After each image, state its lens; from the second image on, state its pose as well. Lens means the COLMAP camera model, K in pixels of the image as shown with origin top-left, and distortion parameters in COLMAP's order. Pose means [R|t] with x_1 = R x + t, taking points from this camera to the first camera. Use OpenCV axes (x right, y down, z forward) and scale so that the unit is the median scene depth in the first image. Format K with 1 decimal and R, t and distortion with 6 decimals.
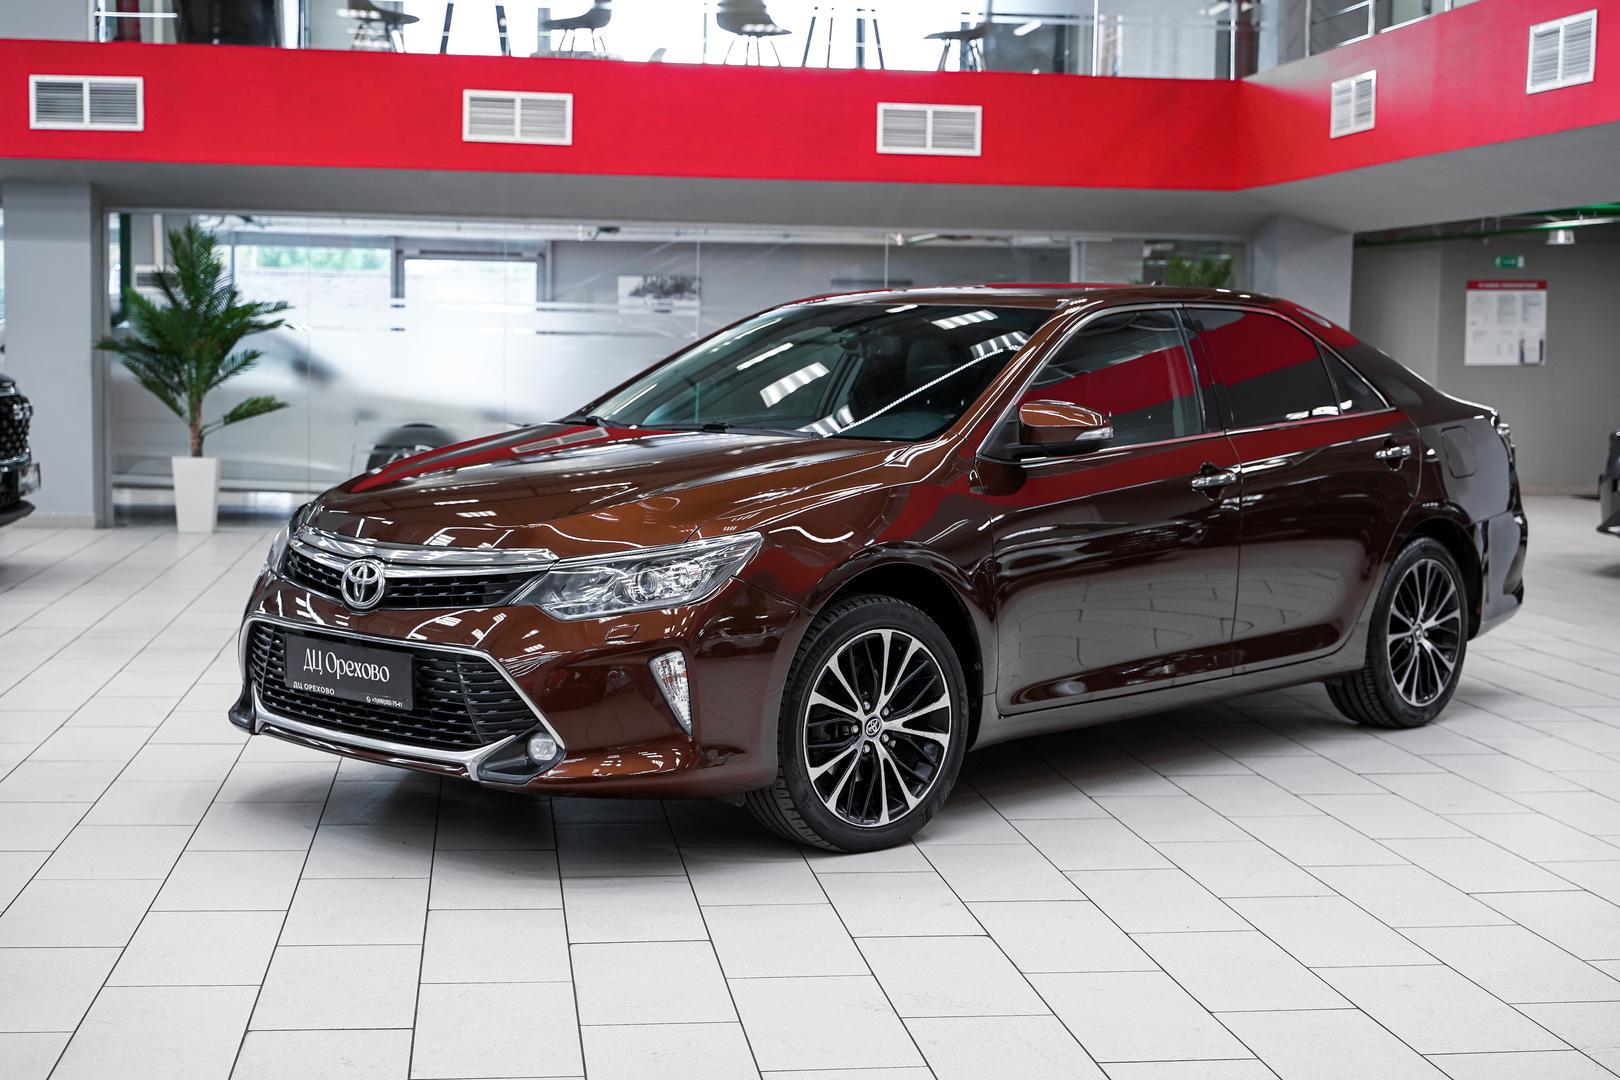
lens RADIAL K [[2286.3, 0, 805.5], [0, 2286.3, 543.3], [0, 0, 1]] dist [0.009102, -0.022726]
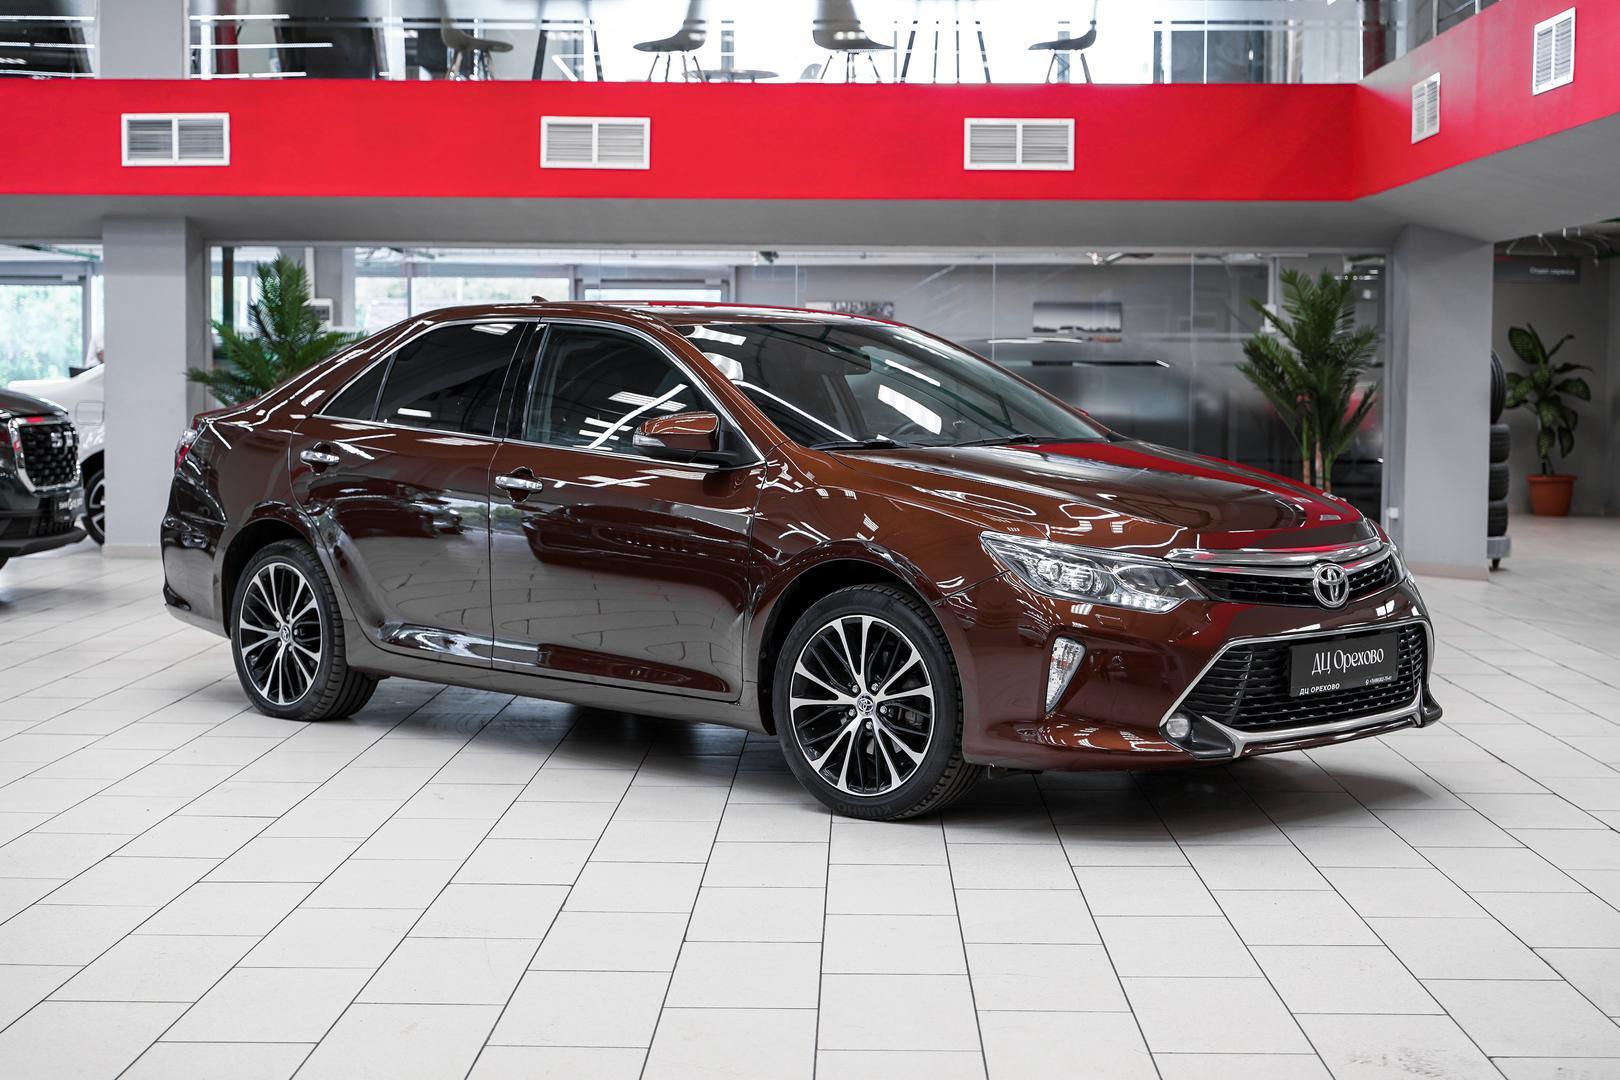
lens RADIAL K [[2555.2, 0, 798.4], [0, 2555.2, 532.5], [0, 0, 1]] dist [0.004369, -0.024142]
pose [[0.987884, -0.001385, -0.155189, 0.135332], [-0.002871, 0.999626, -0.027199, 0.012207], [0.155168, 0.027315, 0.987510, -0.074042]]
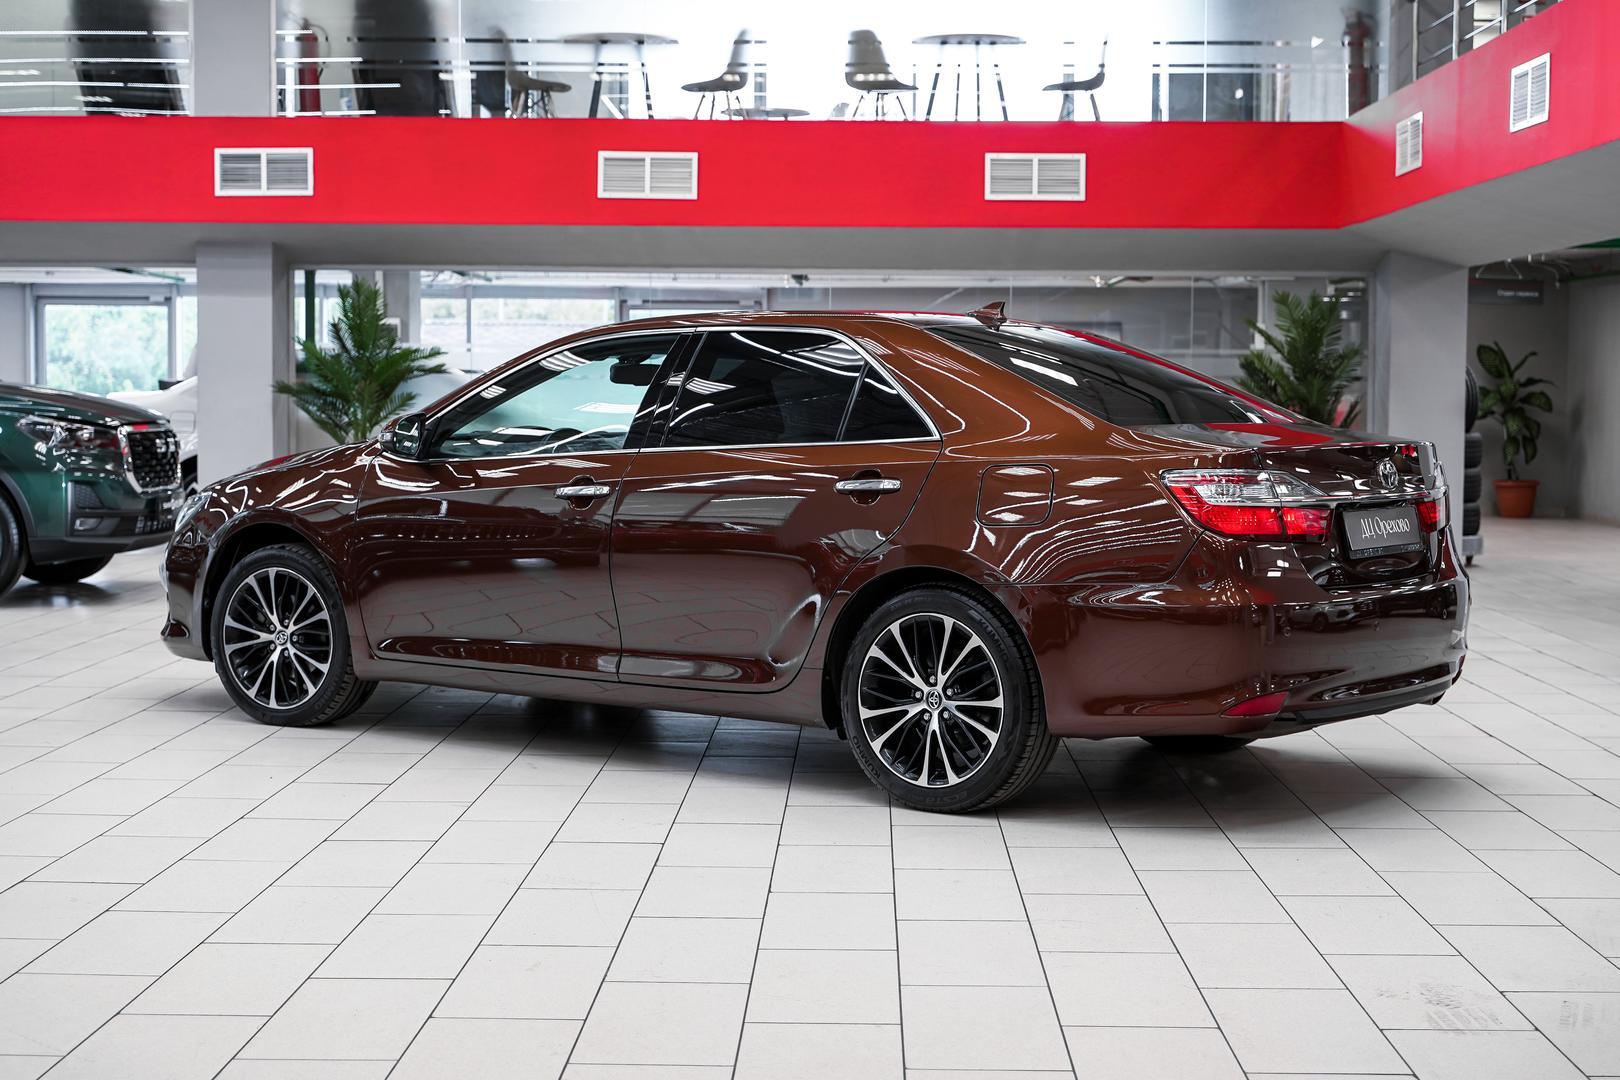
lens RADIAL K [[2359.2, 0, 814.3], [0, 2359.2, 527.9], [0, 0, 1]] dist [0.003120, -0.011188]
pose [[0.988076, -0.001232, -0.153961, 0.126642], [-0.003459, 0.999538, -0.030198, 0.014288], [0.153927, 0.030371, 0.987615, -0.086663]]
